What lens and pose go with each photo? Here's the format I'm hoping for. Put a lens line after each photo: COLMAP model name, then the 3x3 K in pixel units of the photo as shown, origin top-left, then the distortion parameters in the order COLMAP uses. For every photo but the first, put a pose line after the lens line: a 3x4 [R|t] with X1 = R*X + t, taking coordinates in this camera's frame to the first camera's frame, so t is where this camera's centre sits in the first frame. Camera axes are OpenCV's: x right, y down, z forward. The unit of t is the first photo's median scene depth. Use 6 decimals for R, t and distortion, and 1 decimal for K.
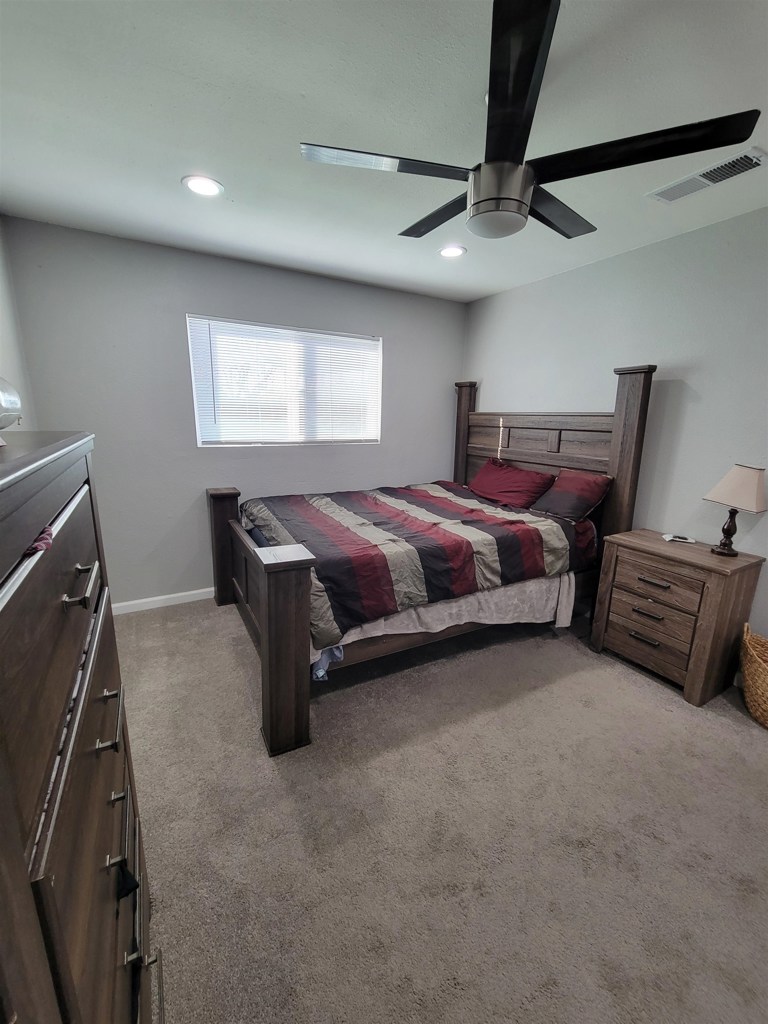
lens RADIAL K [[418.3, 0, 378.6], [0, 418.3, 511.8], [0, 0, 1]] dist [0.006502, -0.004644]
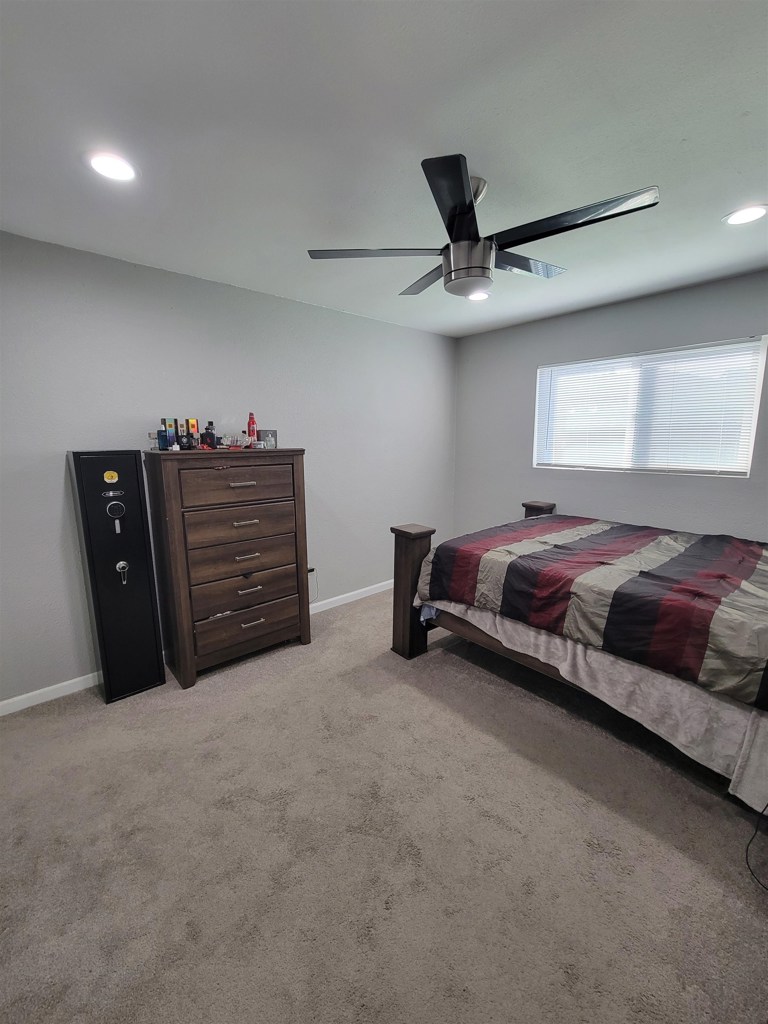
lens RADIAL K [[418.3, 0, 378.6], [0, 418.3, 511.8], [0, 0, 1]] dist [0.006502, -0.004644]
pose [[0.208724, 0.146350, -0.966962, 0.918676], [-0.213207, 0.971767, 0.101056, -0.066426], [0.954451, 0.185070, 0.234034, 0.356304]]
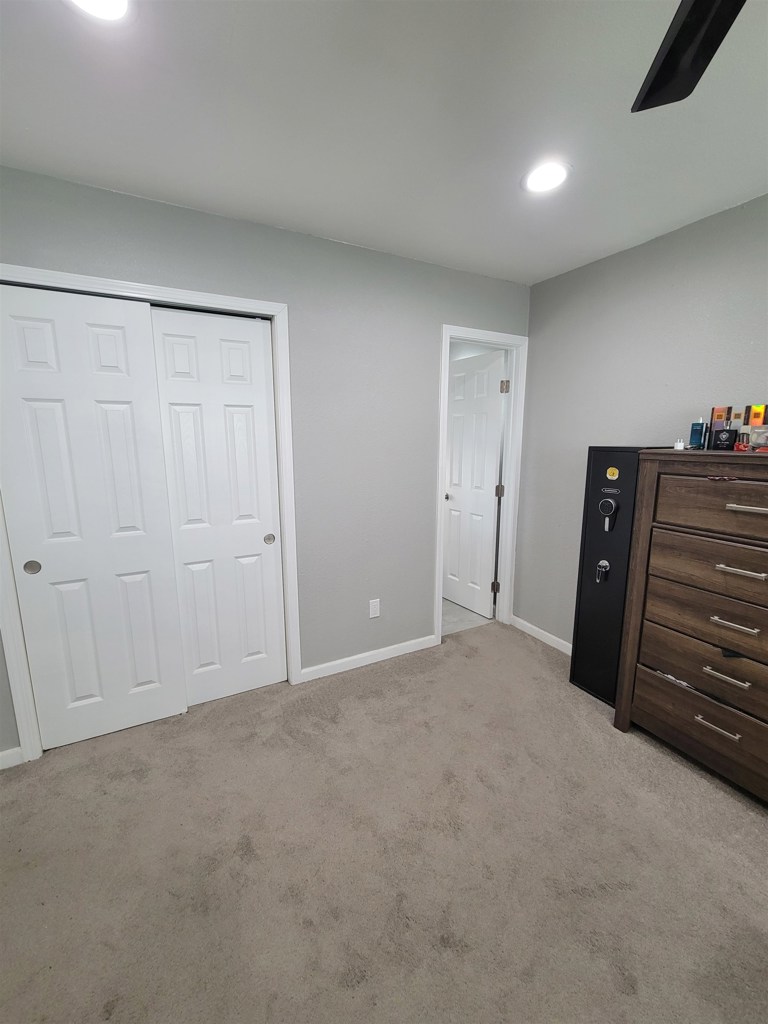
lens RADIAL K [[418.3, 0, 378.6], [0, 418.3, 511.8], [0, 0, 1]] dist [0.006502, -0.004644]
pose [[-0.999585, -0.021453, 0.019207, 0.373689], [-0.012048, 0.917434, 0.397706, -0.199983], [-0.026153, 0.397310, -0.917312, 0.870945]]
